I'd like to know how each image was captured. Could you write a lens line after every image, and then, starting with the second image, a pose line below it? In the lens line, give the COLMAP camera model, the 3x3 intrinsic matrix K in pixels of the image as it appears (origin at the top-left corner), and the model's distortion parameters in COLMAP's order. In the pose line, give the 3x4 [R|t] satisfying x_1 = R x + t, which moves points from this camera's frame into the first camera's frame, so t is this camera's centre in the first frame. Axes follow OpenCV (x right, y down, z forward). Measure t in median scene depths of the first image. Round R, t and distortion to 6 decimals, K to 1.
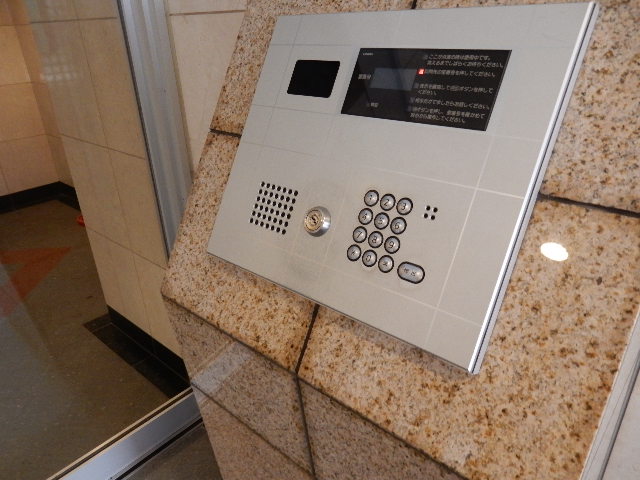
lens RADIAL K [[472.8, 0, 320.2], [0, 472.8, 240.8], [0, 0, 1]] dist [-0.002732, -0.006109]
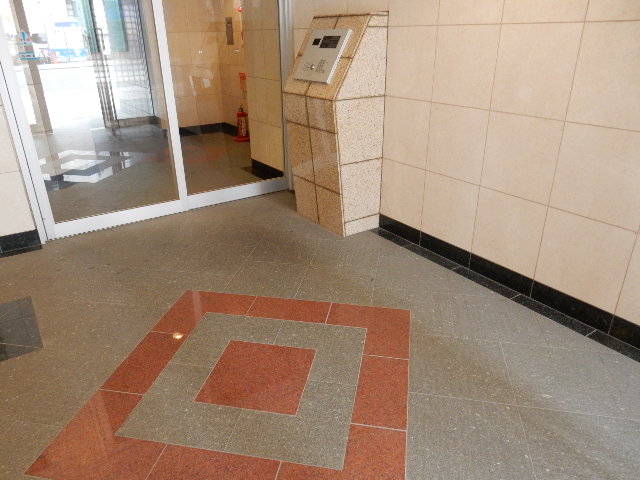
lens RADIAL K [[472.8, 0, 319.9], [0, 472.8, 239.6], [0, 0, 1]] dist [-0.002732, -0.006109]
pose [[0.968369, 0.122928, -0.217143, 1.473575], [-0.129440, 0.991459, -0.015970, 1.965992], [0.213325, 0.043572, 0.976009, -4.124710]]
